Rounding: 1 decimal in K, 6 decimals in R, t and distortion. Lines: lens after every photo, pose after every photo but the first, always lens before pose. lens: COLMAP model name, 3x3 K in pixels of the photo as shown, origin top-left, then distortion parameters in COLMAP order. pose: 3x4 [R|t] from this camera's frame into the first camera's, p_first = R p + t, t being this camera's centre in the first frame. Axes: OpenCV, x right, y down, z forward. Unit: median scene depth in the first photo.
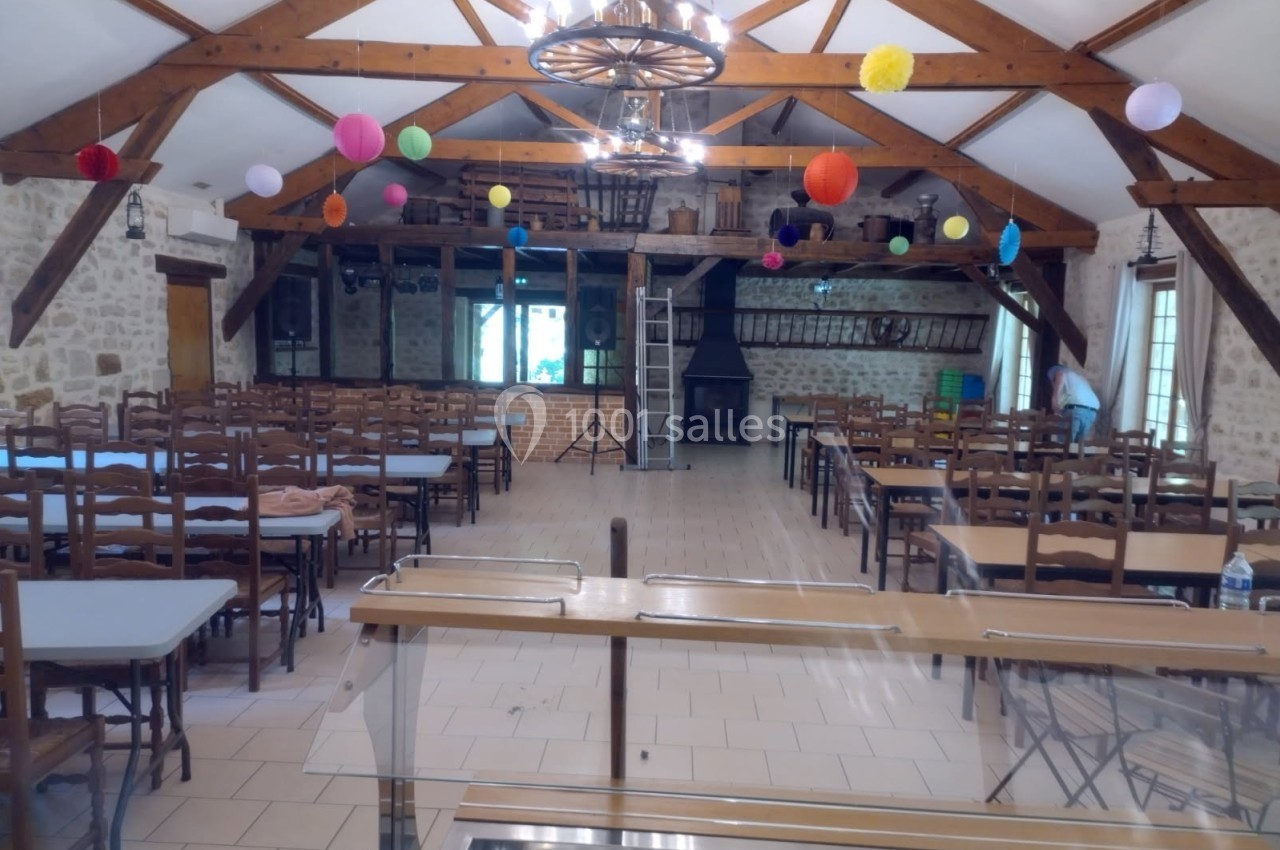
lens RADIAL K [[904.2, 0, 640.0], [0, 904.2, 425.0], [0, 0, 1]] dist [0.058073, -0.050687]
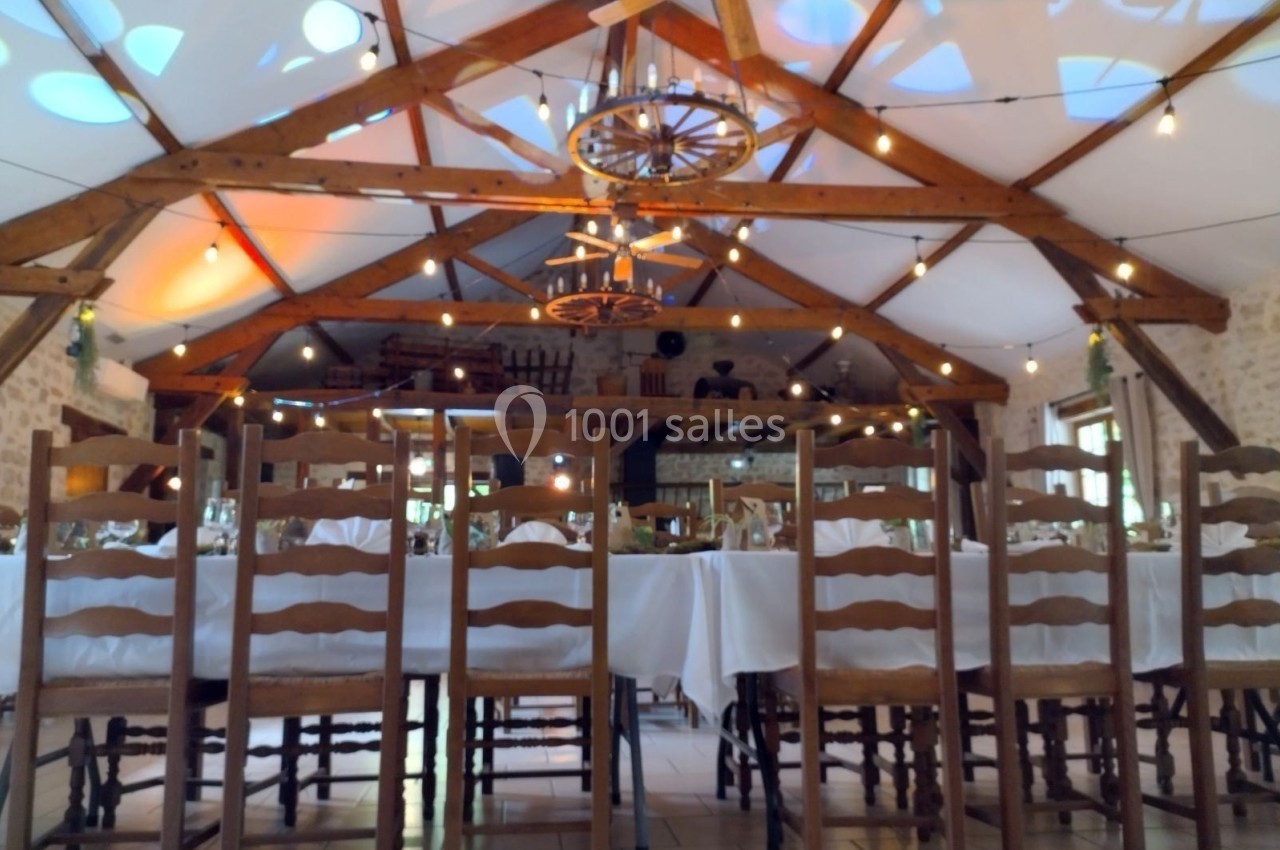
lens RADIAL K [[925.4, 0, 640.0], [0, 925.4, 425.0], [0, 0, 1]] dist [0.014990, -0.001304]
pose [[0.985530, -0.020087, 0.168304, -0.154677], [0.062331, 0.966326, -0.249659, 0.112967], [-0.157622, 0.256538, 0.953595, 0.065894]]
